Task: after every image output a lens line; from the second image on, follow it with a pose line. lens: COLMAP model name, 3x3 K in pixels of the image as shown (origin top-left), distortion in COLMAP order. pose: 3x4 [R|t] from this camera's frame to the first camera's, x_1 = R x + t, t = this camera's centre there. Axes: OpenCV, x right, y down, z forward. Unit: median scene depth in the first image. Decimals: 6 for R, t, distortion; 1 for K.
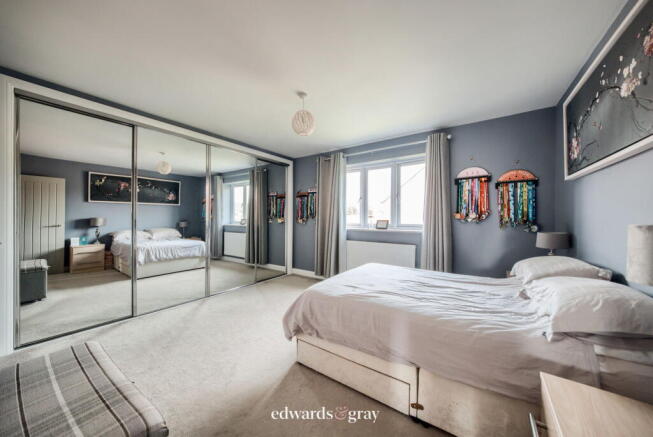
lens RADIAL K [[231.5, 0, 325.1], [0, 231.5, 216.4], [0, 0, 1]] dist [-0.001151, 0.000087]
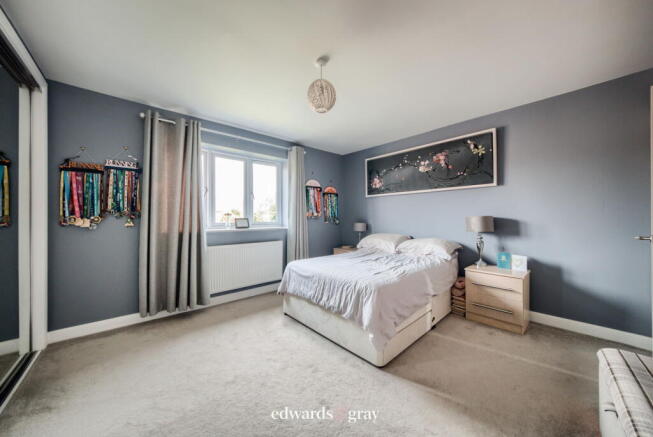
lens RADIAL K [[225.7, 0, 328.8], [0, 225.7, 214.8], [0, 0, 1]] dist [0.022764, -0.000022]
pose [[0.253746, 0.001953, 0.967269, -0.544515], [-0.011887, 0.999929, 0.001100, -0.003110], [-0.967198, -0.011777, 0.253751, 0.483634]]
